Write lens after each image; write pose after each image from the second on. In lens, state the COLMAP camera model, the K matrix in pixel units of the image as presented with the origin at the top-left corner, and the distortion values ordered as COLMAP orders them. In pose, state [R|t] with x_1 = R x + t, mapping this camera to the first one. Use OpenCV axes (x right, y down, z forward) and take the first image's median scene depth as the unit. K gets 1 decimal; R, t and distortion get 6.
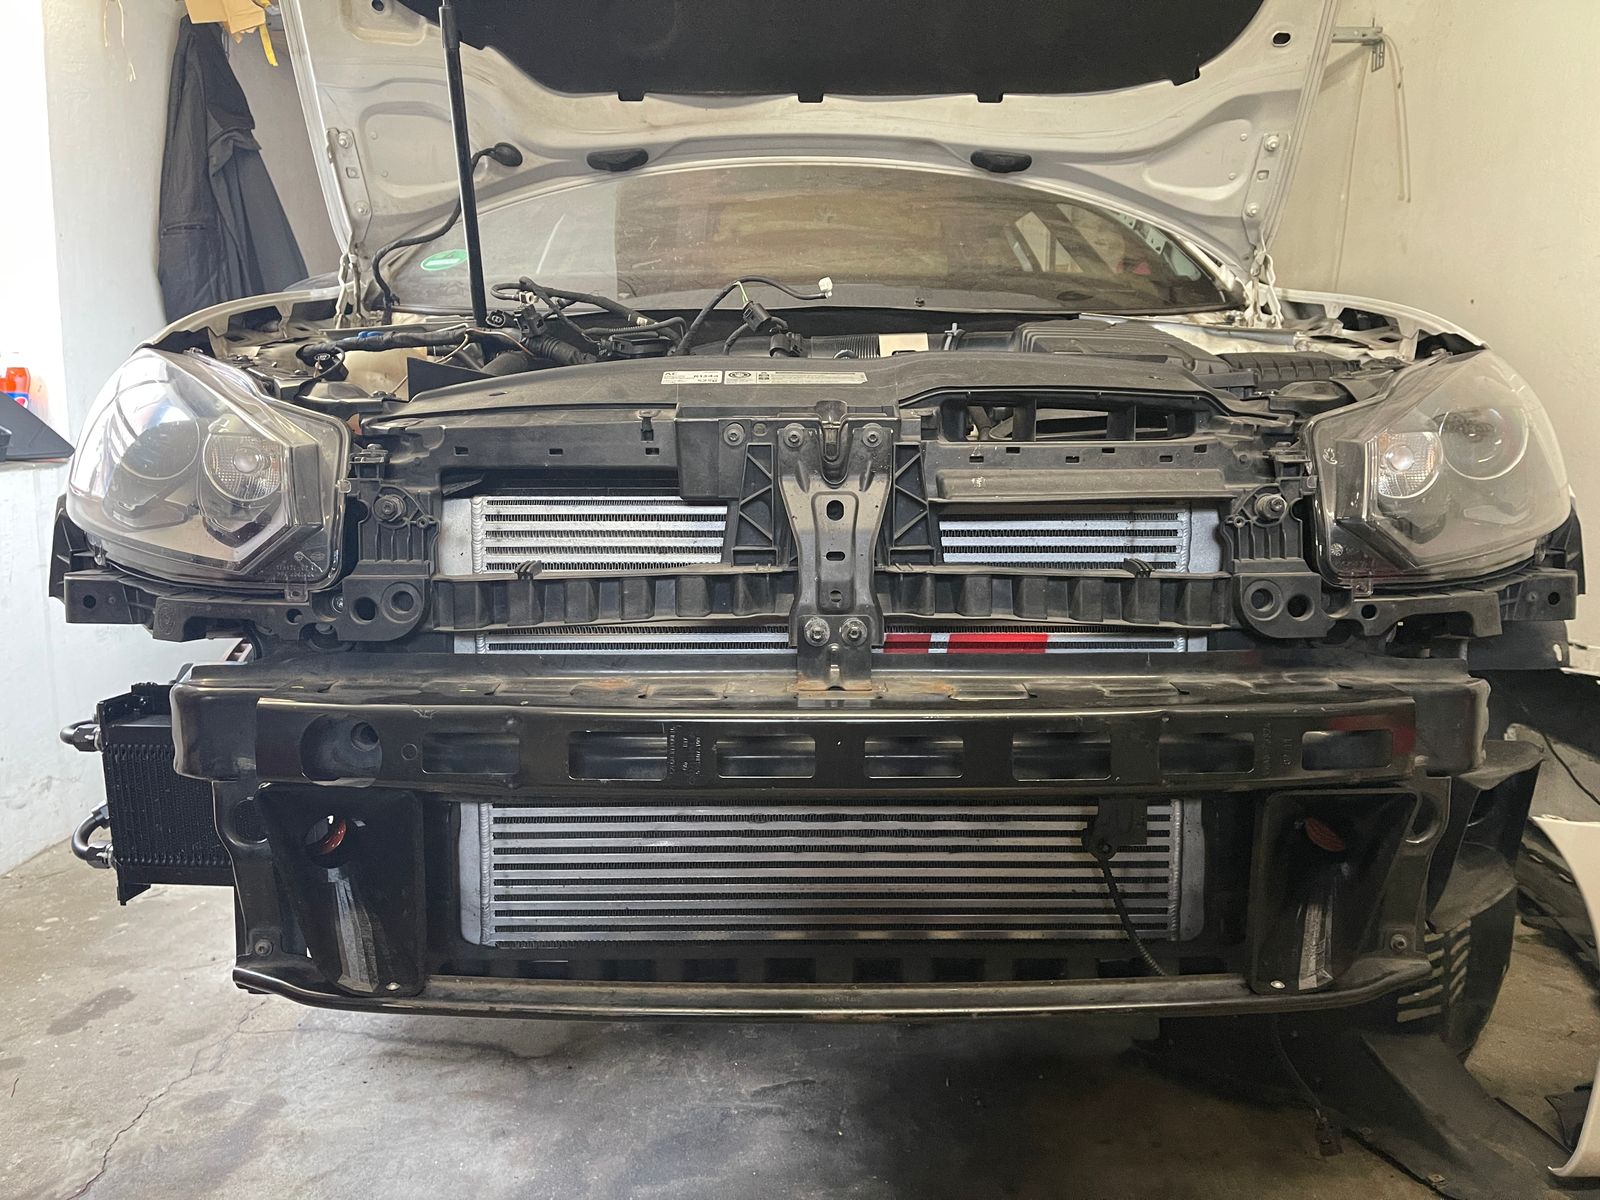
lens RADIAL K [[1234.0, 0, 803.0], [0, 1234.0, 593.1], [0, 0, 1]] dist [0.057861, -0.087312]
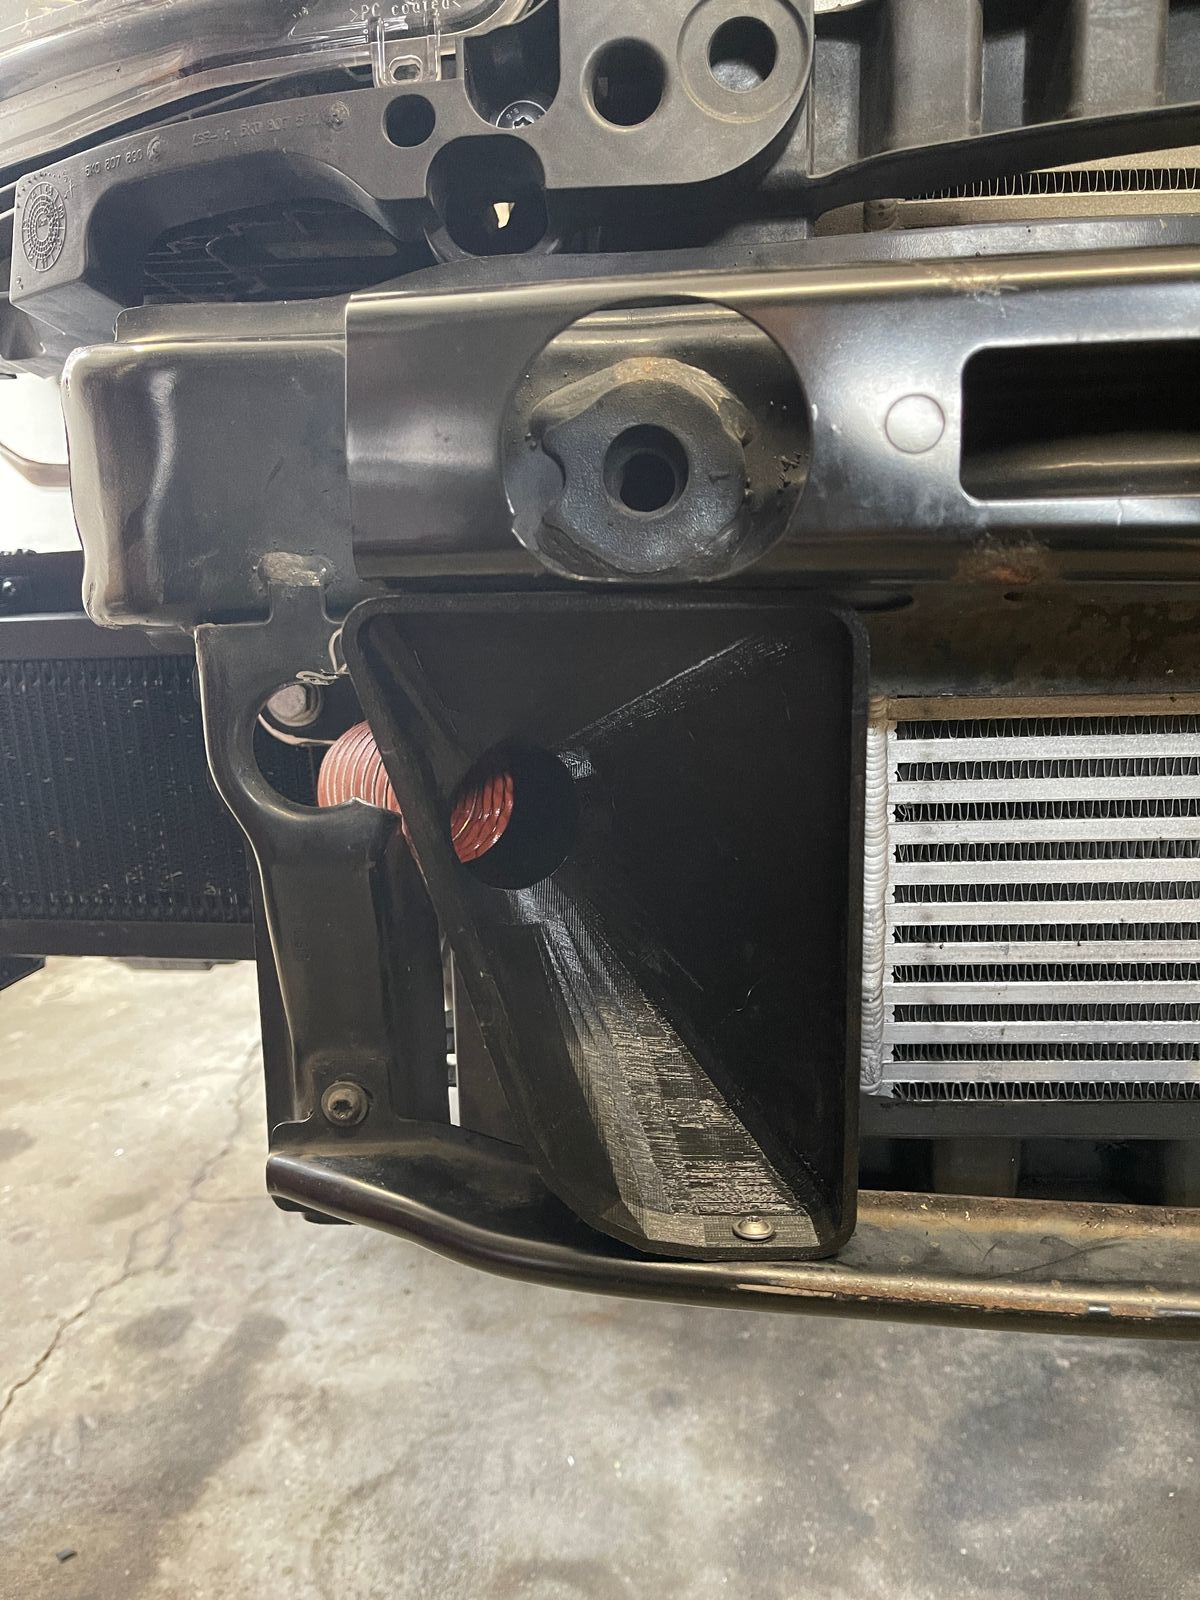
lens RADIAL K [[1234.0, 0, 590.3], [0, 1234.0, 793.3], [0, 0, 1]] dist [0.057861, -0.087312]
pose [[0.997467, -0.014266, -0.069683, -0.233480], [0.019142, 0.997377, 0.069808, 0.118693], [0.068504, -0.070965, 0.995124, 0.452944]]
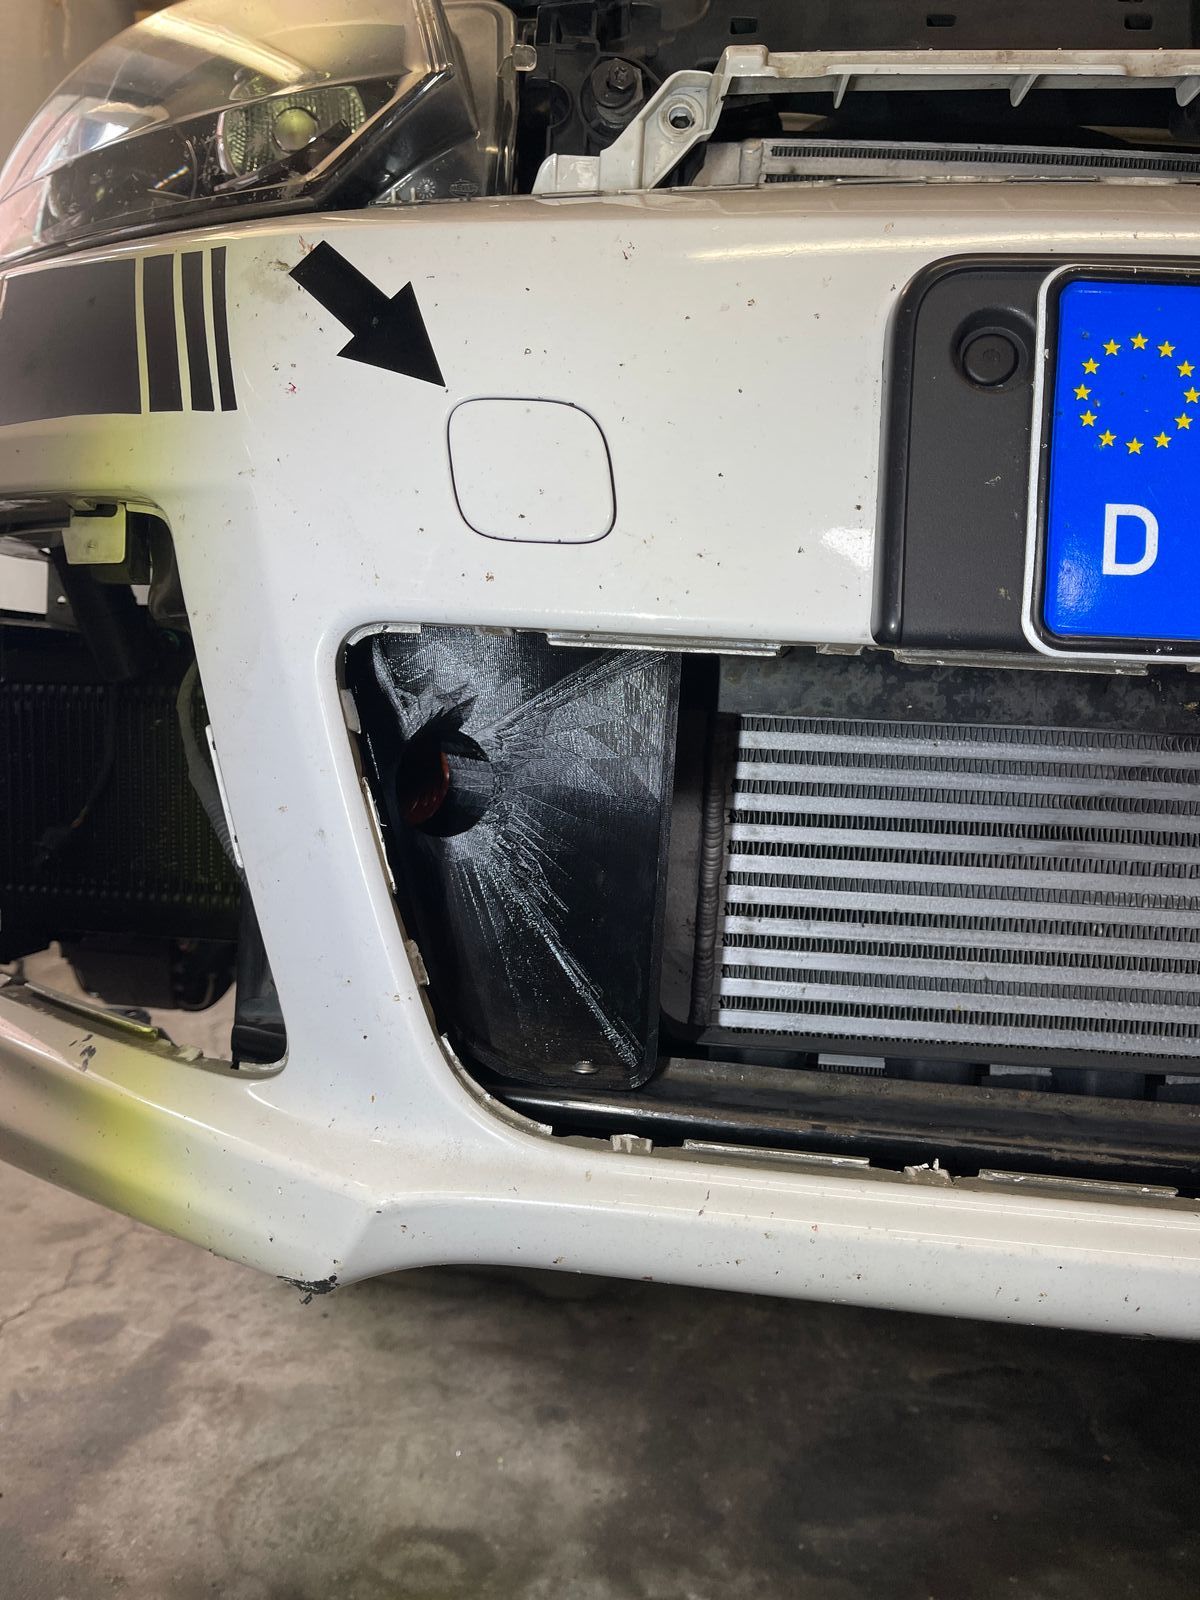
lens RADIAL K [[1234.0, 0, 590.3], [0, 1234.0, 801.9], [0, 0, 1]] dist [0.057861, -0.087312]
pose [[0.997174, 0.053507, -0.052741, -0.206677], [-0.056563, 0.996698, -0.058252, 0.164212], [0.049450, 0.061070, 0.996908, 0.361162]]
